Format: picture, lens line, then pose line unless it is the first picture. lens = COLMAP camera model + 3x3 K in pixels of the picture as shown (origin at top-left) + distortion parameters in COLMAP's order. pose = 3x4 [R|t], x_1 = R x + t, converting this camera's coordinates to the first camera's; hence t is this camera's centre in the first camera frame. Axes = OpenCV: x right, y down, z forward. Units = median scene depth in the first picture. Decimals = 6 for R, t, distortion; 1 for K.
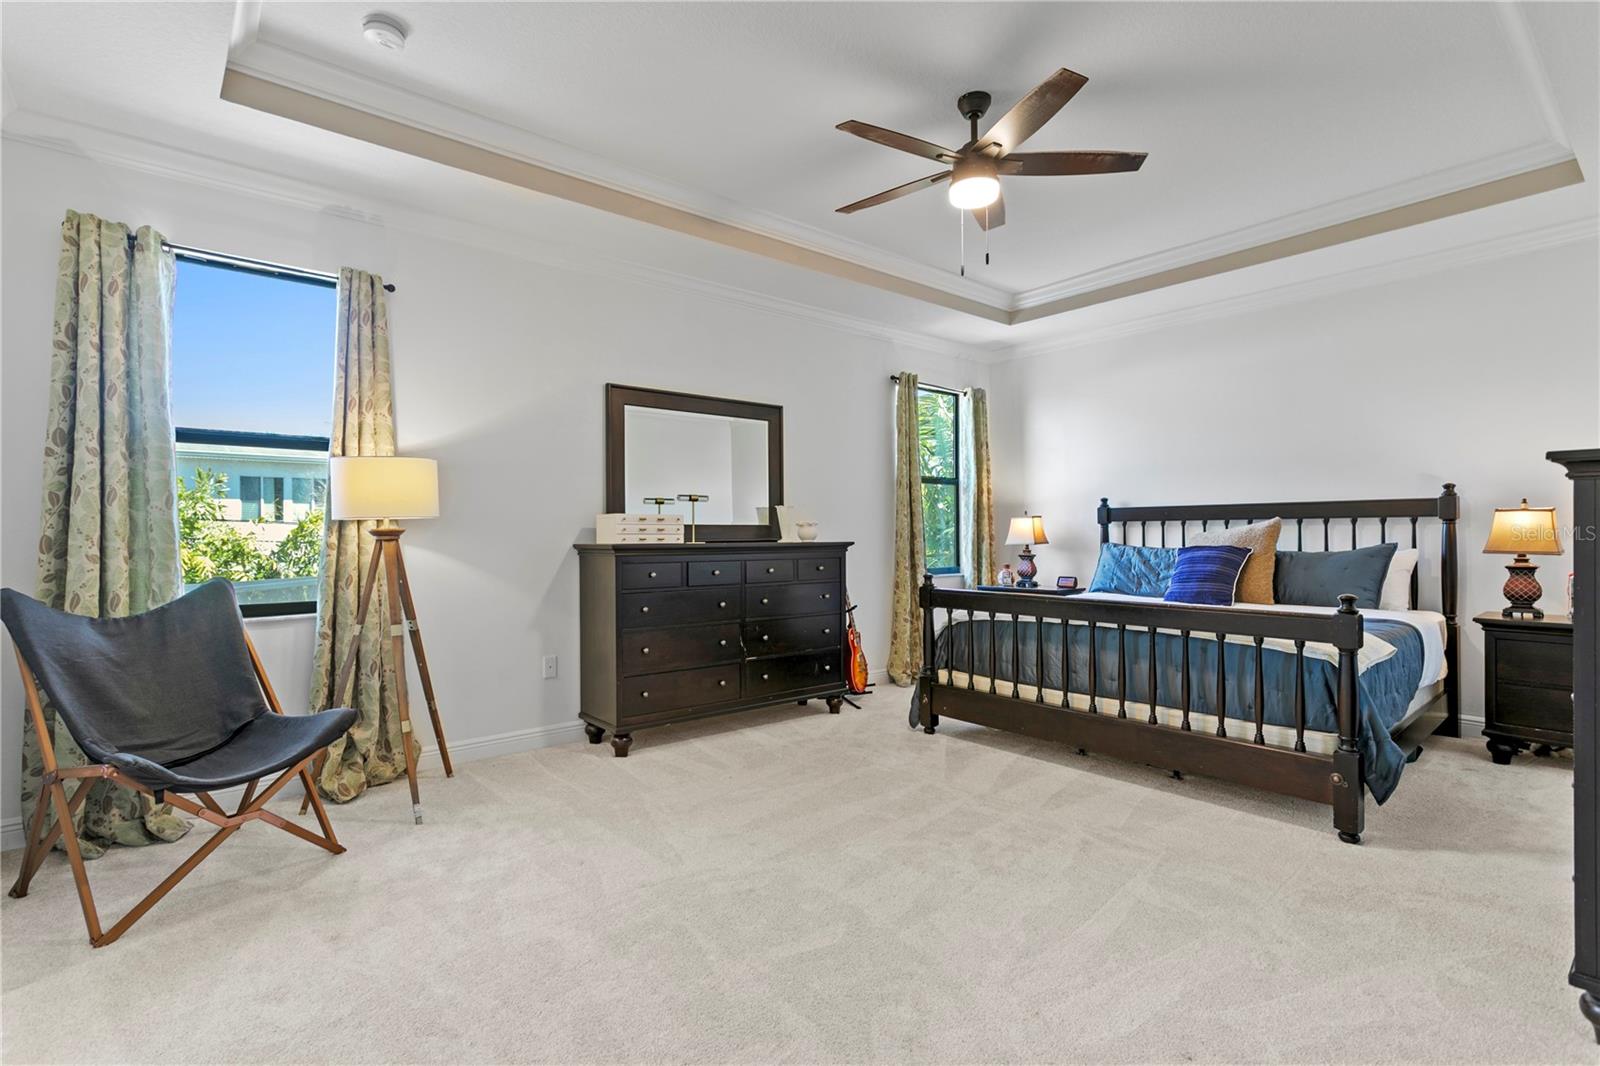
lens RADIAL K [[764.6, 0, 767.3], [0, 764.6, 533.4], [0, 0, 1]] dist [0.001488, 0.000655]
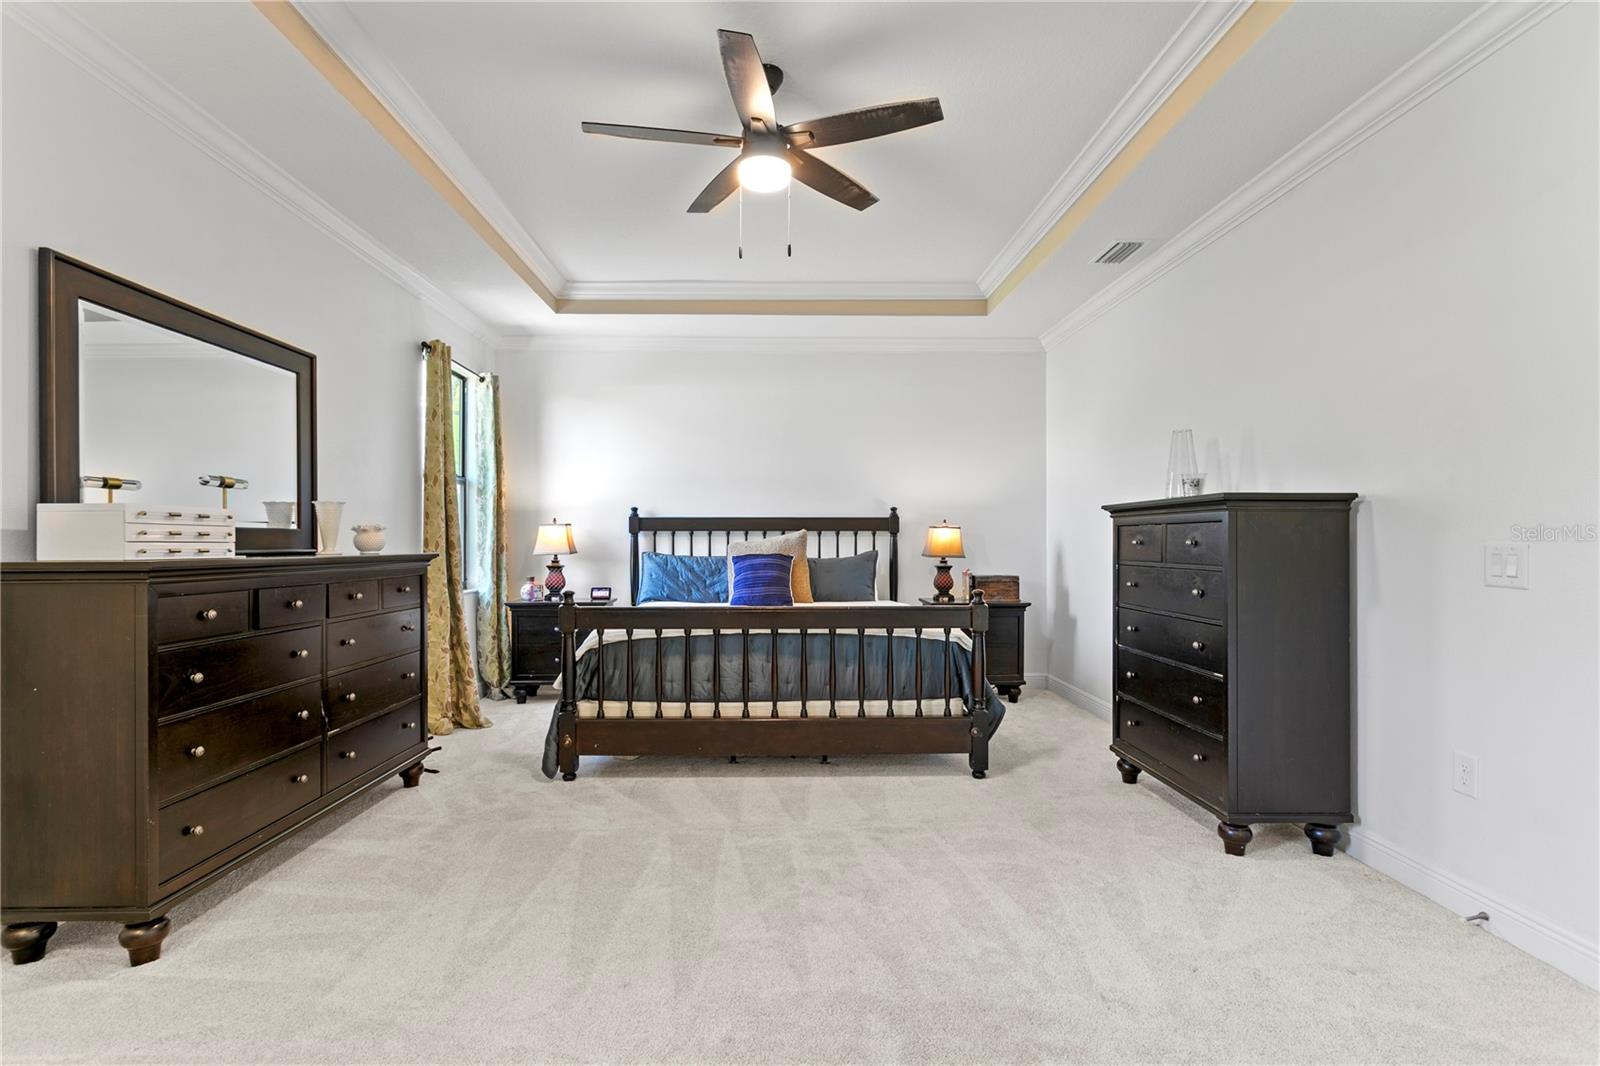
lens RADIAL K [[774.9, 0, 796.7], [0, 774.9, 538.6], [0, 0, 1]] dist [0.002833, 0.001570]
pose [[0.609218, 0.005862, 0.792981, -0.318396], [-0.002382, 0.999982, -0.005563, -0.000140], [-0.792999, 0.001500, 0.609221, 0.284704]]
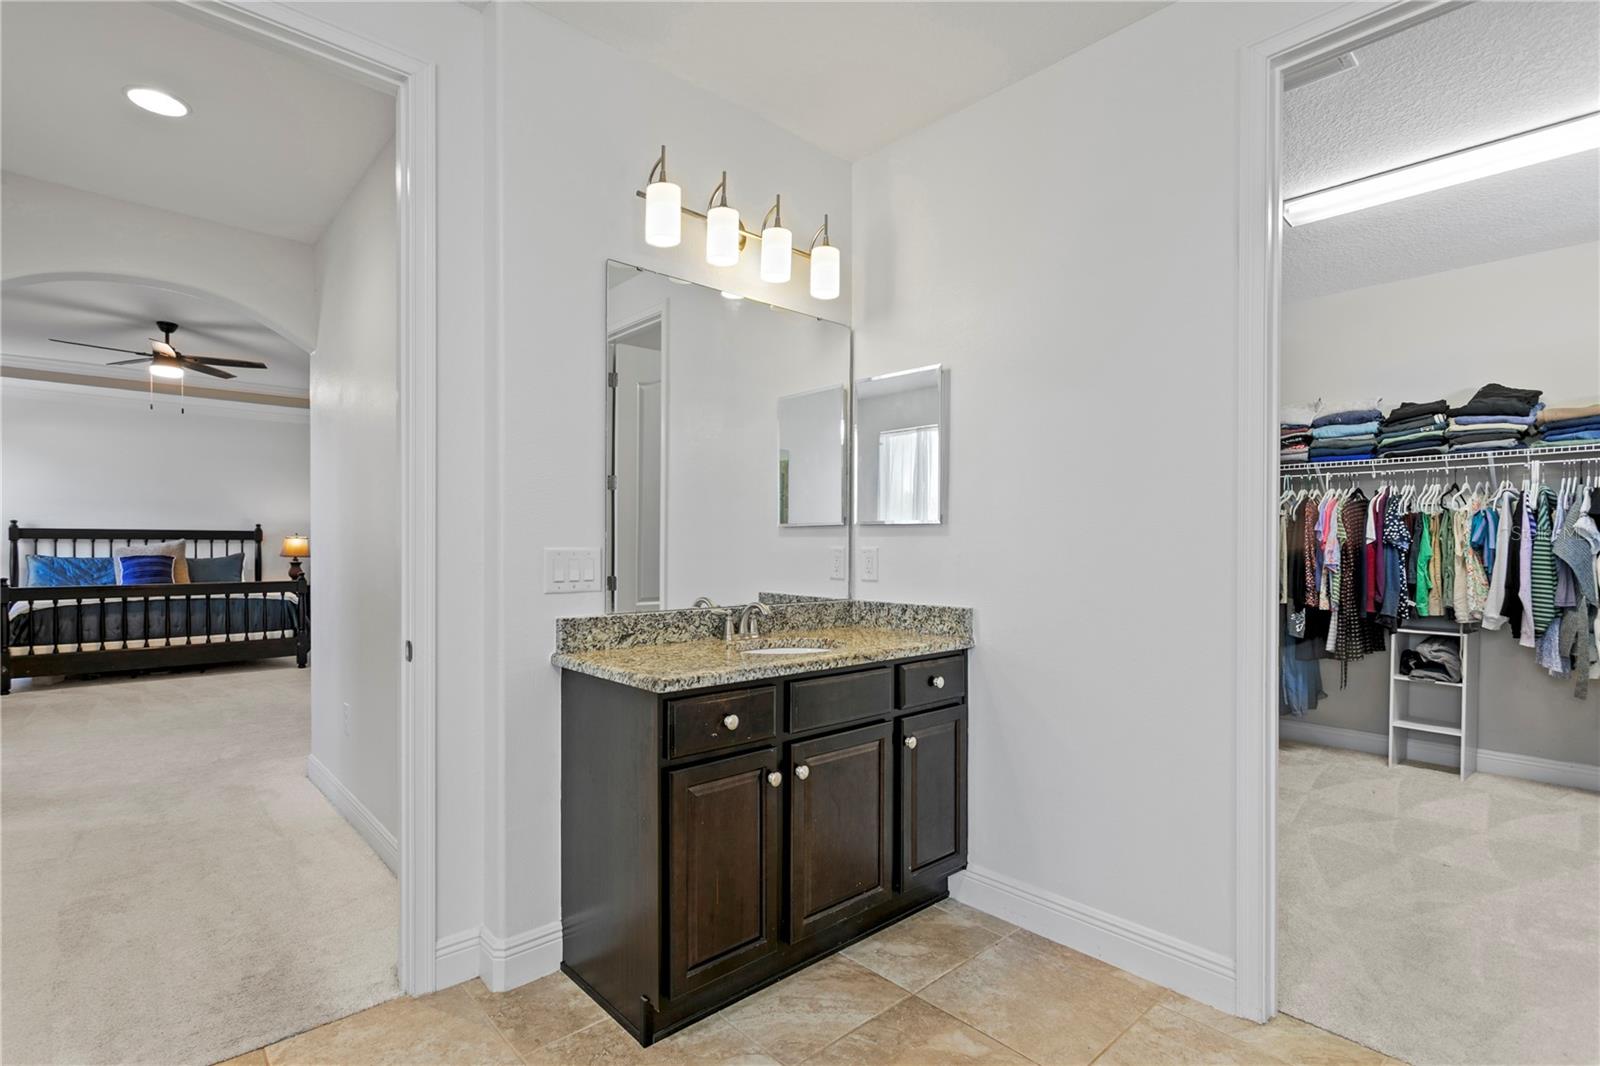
lens RADIAL K [[763.4, 0, 789.3], [0, 763.4, 547.1], [0, 0, 1]] dist [-0.000741, 0.000269]
pose [[-0.046822, 0.001107, 0.998903, -1.222166], [-0.004163, 0.999990, -0.001304, -0.006037], [-0.998895, -0.004219, -0.046817, -0.333134]]
